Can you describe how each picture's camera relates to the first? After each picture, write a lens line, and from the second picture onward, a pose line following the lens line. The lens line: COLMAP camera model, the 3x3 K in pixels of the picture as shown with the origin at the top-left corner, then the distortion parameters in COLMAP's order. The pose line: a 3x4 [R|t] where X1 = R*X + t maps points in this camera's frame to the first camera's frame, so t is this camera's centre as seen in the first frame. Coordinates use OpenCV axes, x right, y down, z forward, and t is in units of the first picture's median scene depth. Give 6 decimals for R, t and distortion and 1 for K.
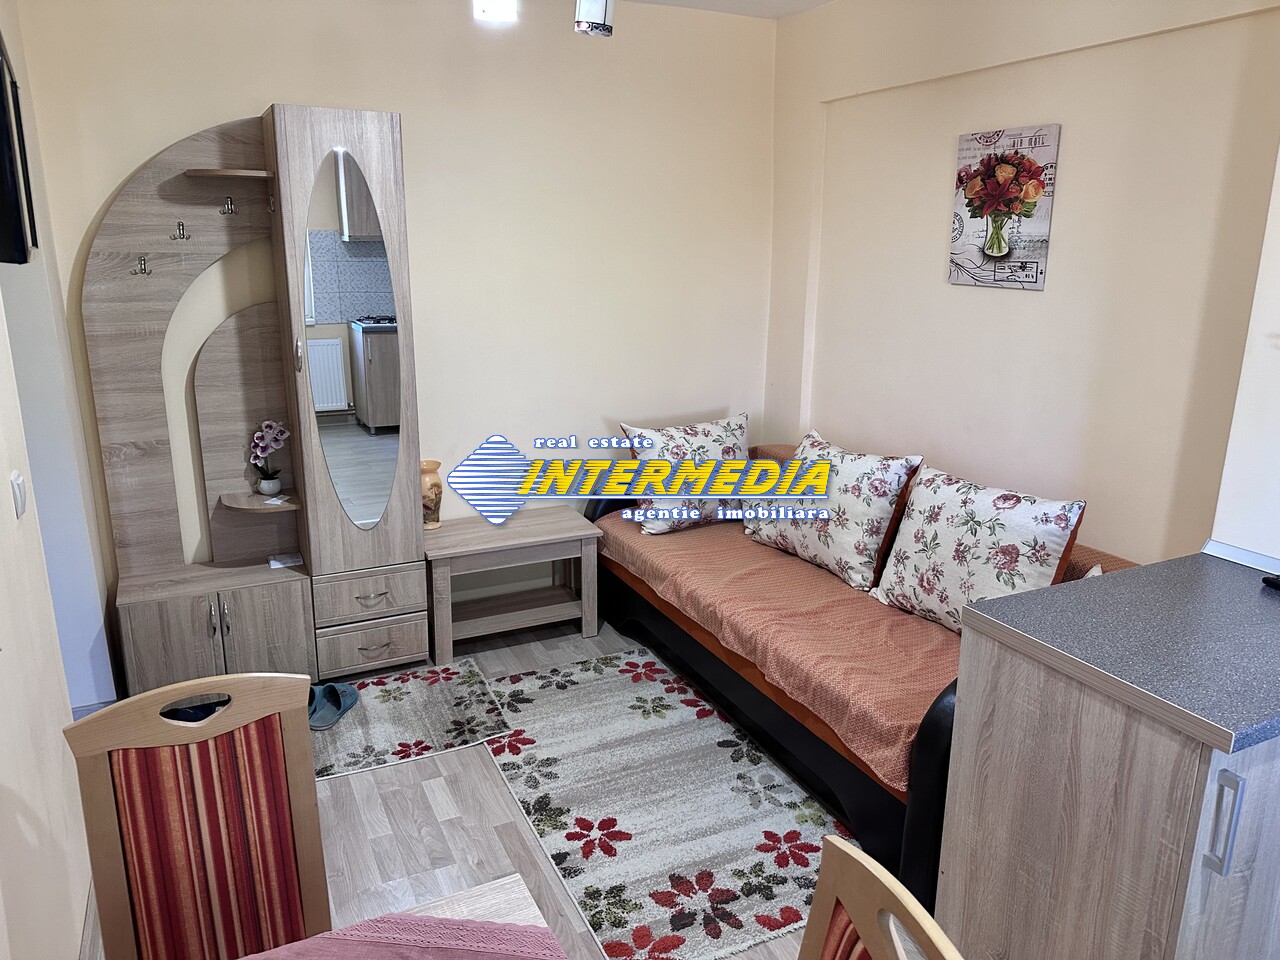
lens RADIAL K [[890.8, 0, 646.7], [0, 890.8, 476.7], [0, 0, 1]] dist [0.140048, -0.253410]
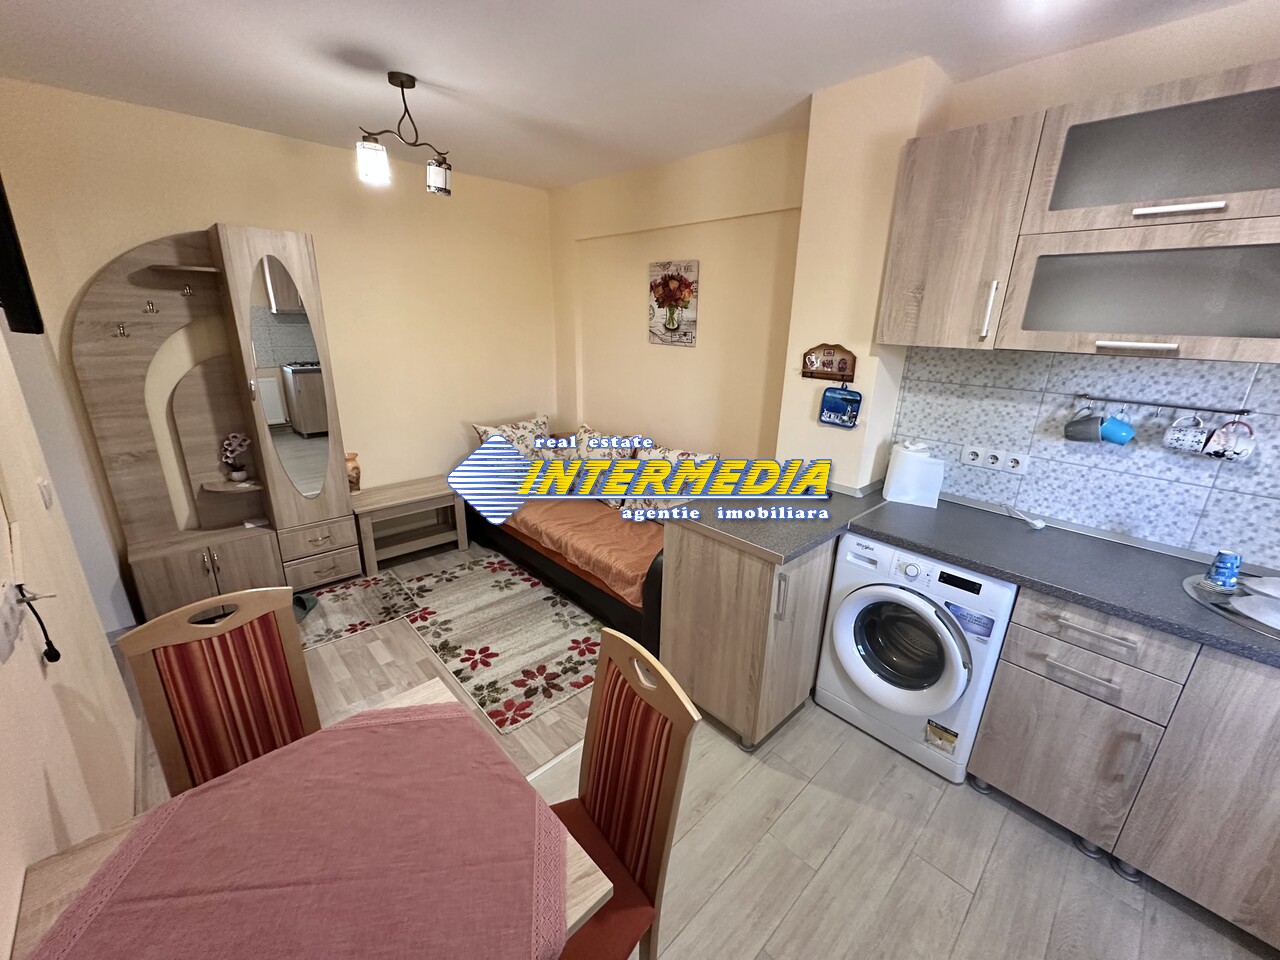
lens RADIAL K [[510.6, 0, 639.8], [0, 510.6, 480.9], [0, 0, 1]] dist [-0.003912, 0.000306]
pose [[0.957539, -0.074792, 0.278432, -0.003957], [0.058059, 0.996003, 0.067877, 0.000334], [-0.282396, -0.048829, 0.958054, -0.030600]]
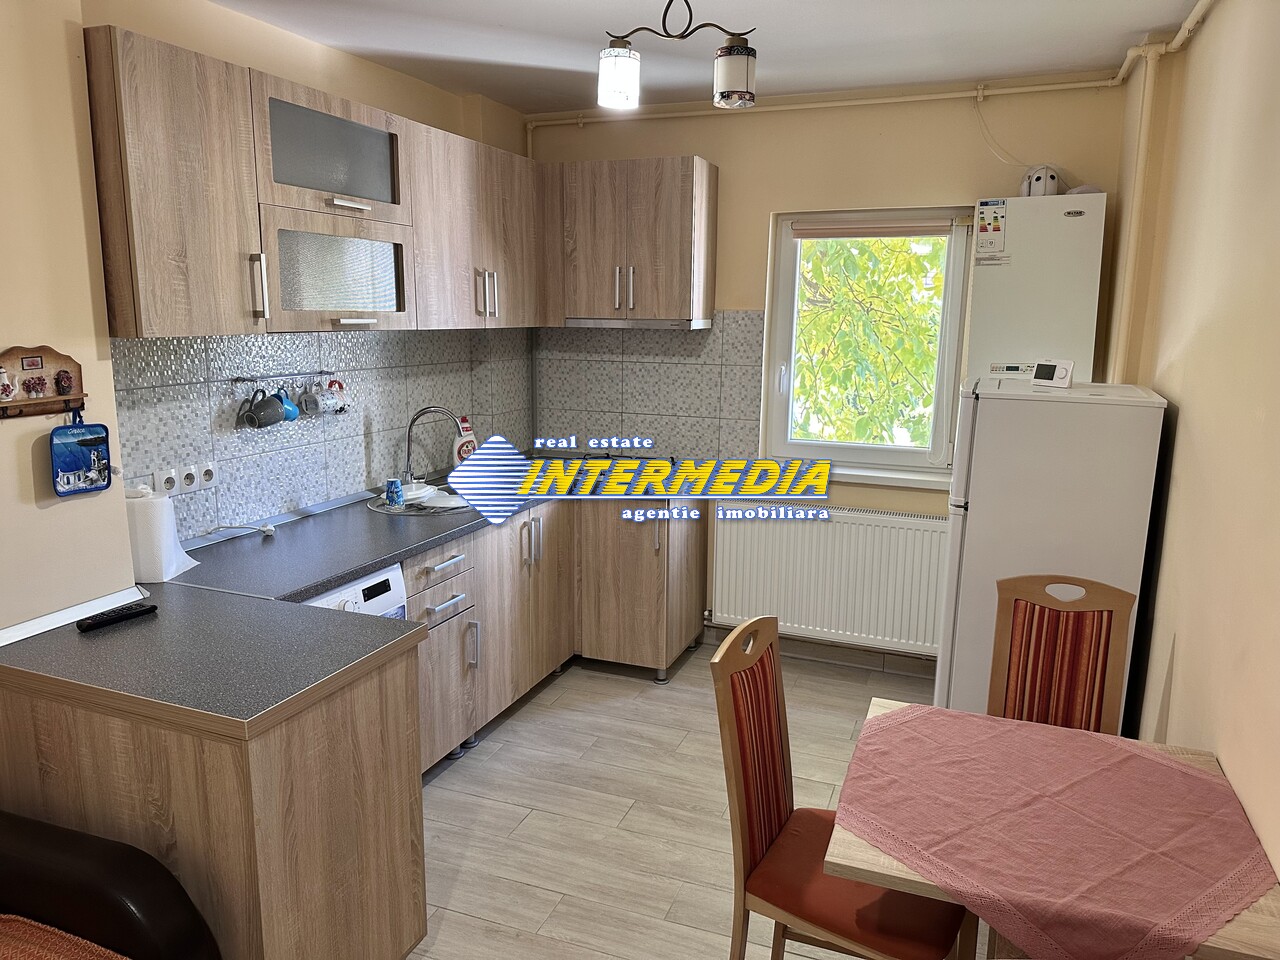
lens RADIAL K [[891.1, 0, 647.7], [0, 891.1, 482.1], [0, 0, 1]] dist [0.072684, -0.102052]
pose [[-0.678595, -0.155210, 0.717927, -0.323095], [0.168333, 0.918542, 0.357692, -0.202912], [-0.714964, 0.363579, -0.597191, 0.727237]]
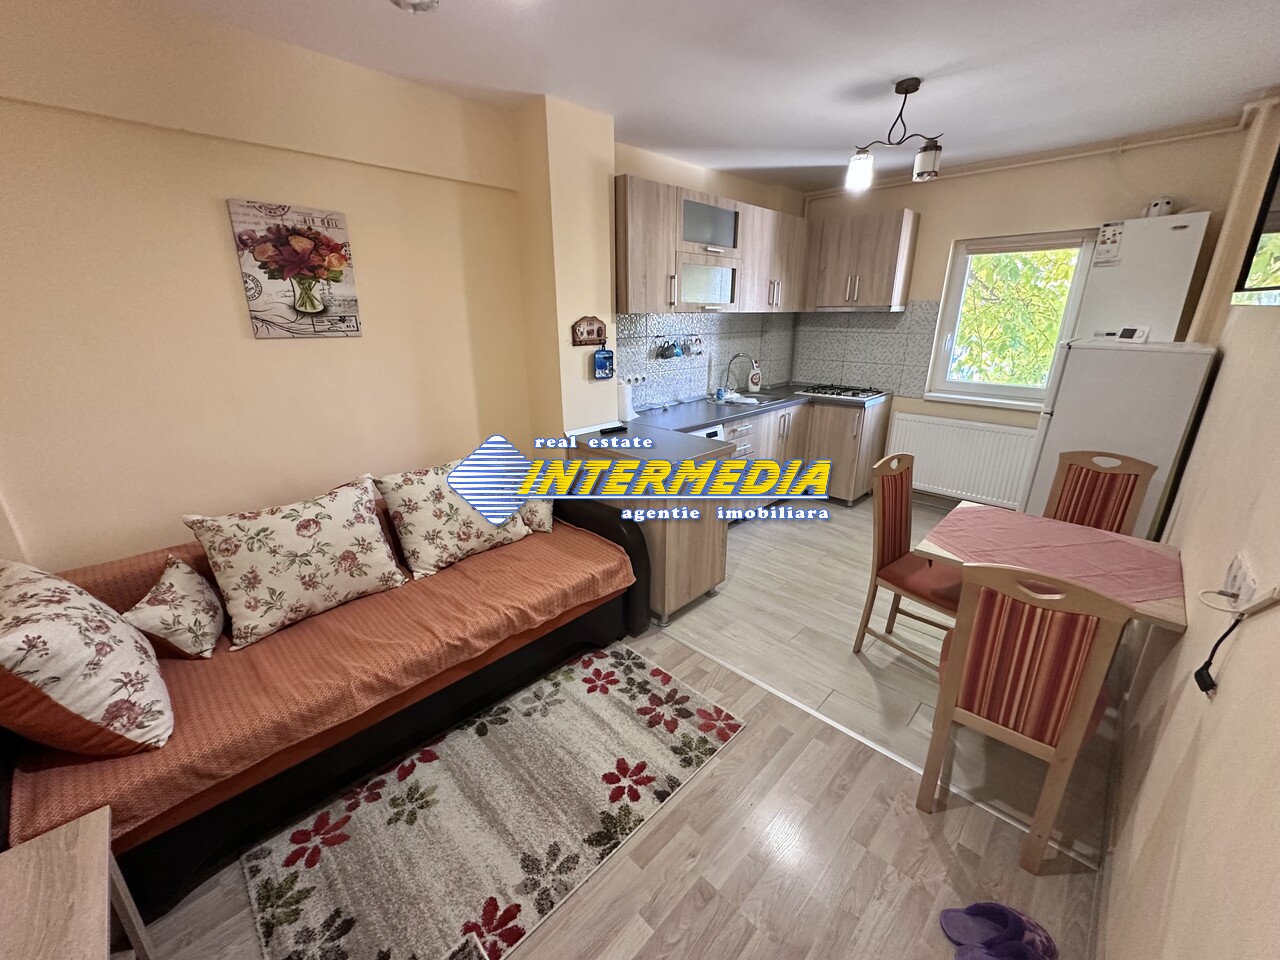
lens RADIAL K [[510.6, 0, 639.8], [0, 510.6, 480.9], [0, 0, 1]] dist [-0.003912, 0.000306]
pose [[-0.332283, -0.302648, 0.893304, -0.482375], [0.238627, 0.889330, 0.390064, -0.208890], [-0.912494, 0.342778, -0.223289, 0.850596]]
